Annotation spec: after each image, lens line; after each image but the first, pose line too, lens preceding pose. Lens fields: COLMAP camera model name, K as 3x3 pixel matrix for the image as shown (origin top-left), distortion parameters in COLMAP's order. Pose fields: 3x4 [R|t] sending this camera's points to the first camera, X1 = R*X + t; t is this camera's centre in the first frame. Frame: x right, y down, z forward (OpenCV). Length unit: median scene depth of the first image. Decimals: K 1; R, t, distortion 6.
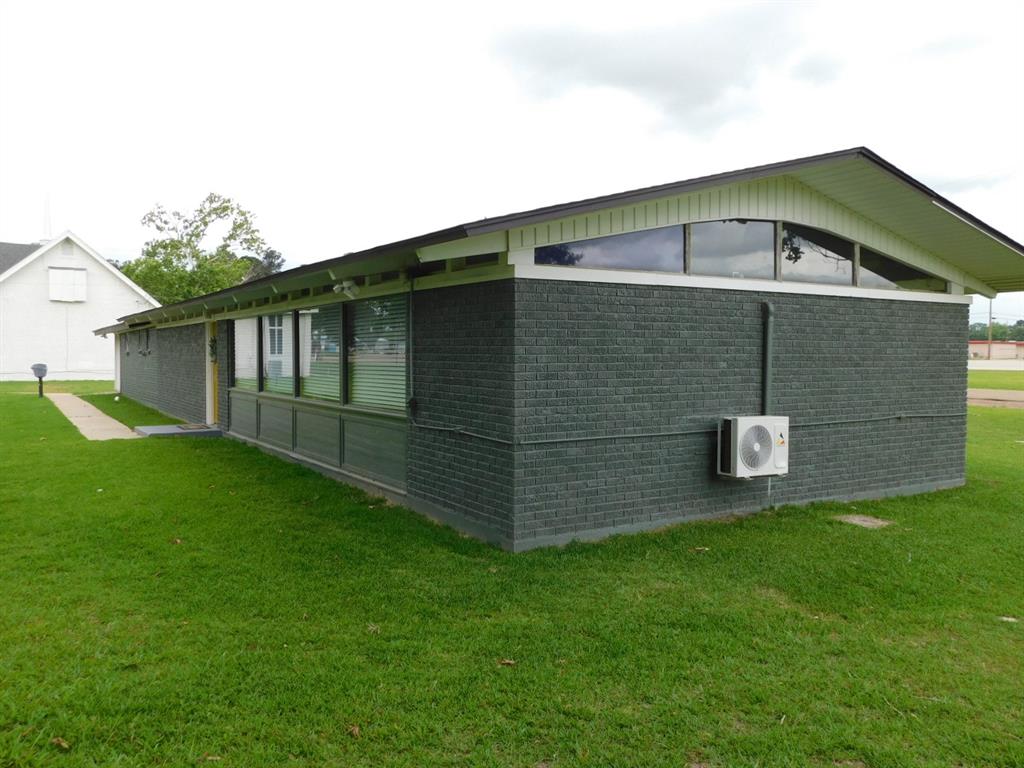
lens RADIAL K [[828.8, 0, 512.0], [0, 828.8, 384.0], [0, 0, 1]] dist [-0.006875, -0.005442]
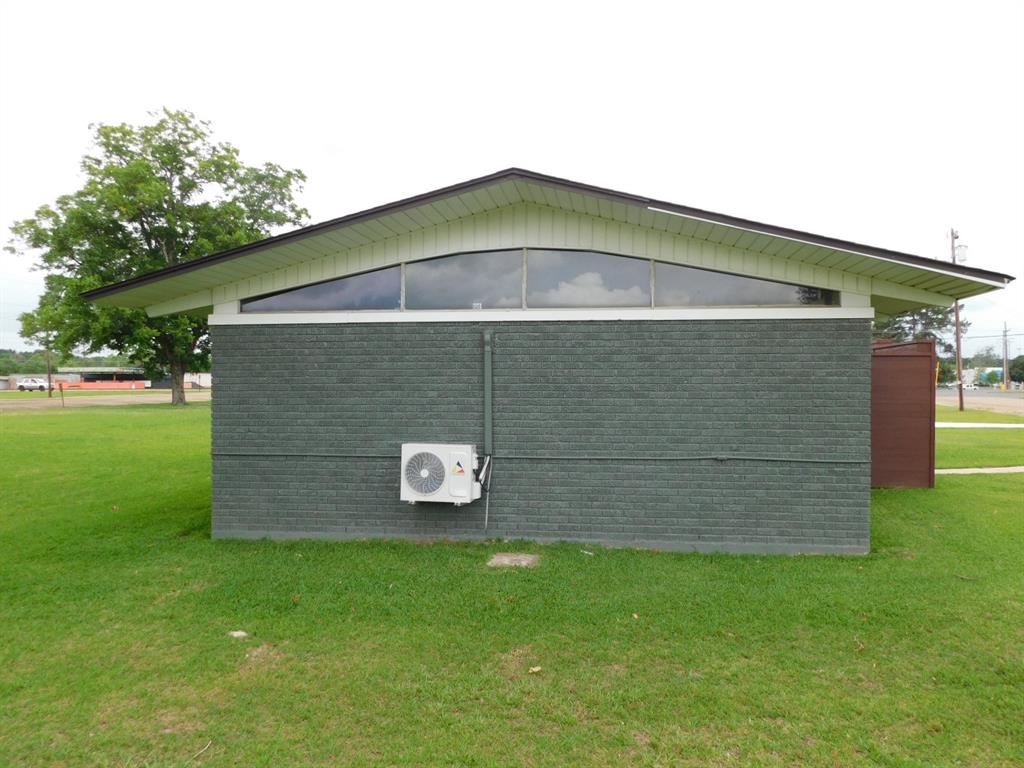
lens RADIAL K [[878.6, 0, 495.5], [0, 878.6, 407.9], [0, 0, 1]] dist [-0.010910, -0.005513]
pose [[0.767422, 0.013888, -0.640992, 0.821700], [-0.022878, 0.999722, -0.005730, -0.001015], [0.640734, 0.019062, 0.767526, 0.161338]]
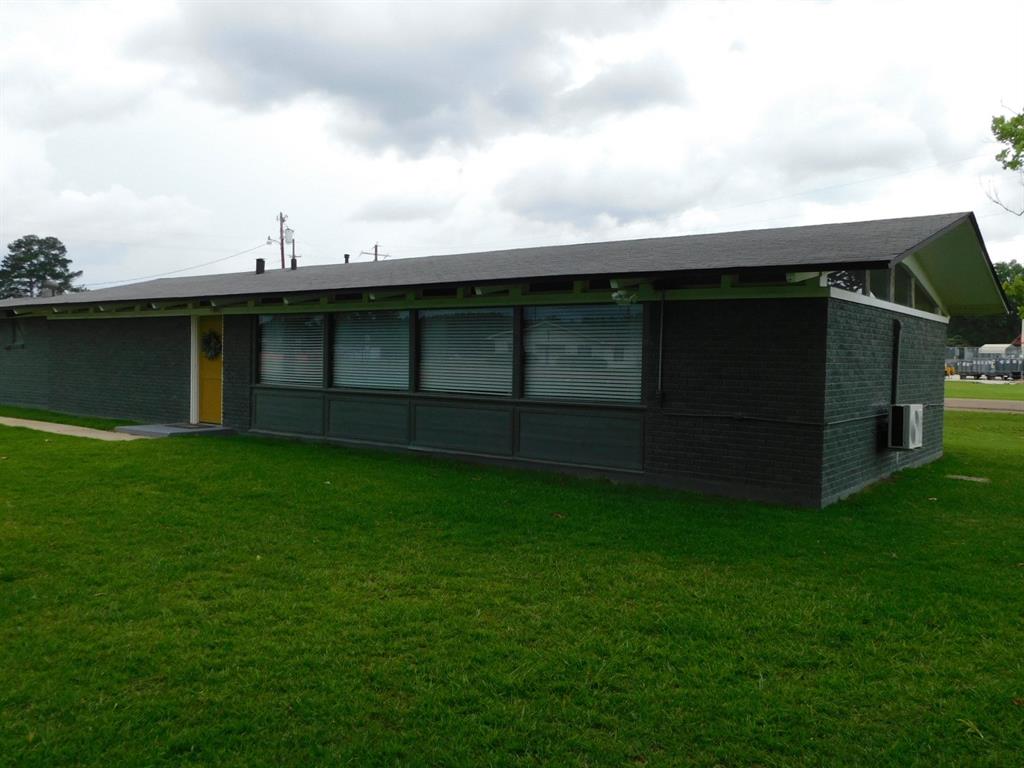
lens RADIAL K [[828.8, 0, 512.0], [0, 828.8, 384.0], [0, 0, 1]] dist [-0.006875, -0.005442]
pose [[0.933619, 0.006401, 0.358210, -0.620096], [-0.004396, 0.999970, -0.006411, 0.013461], [-0.358240, 0.004411, 0.933619, -0.019902]]
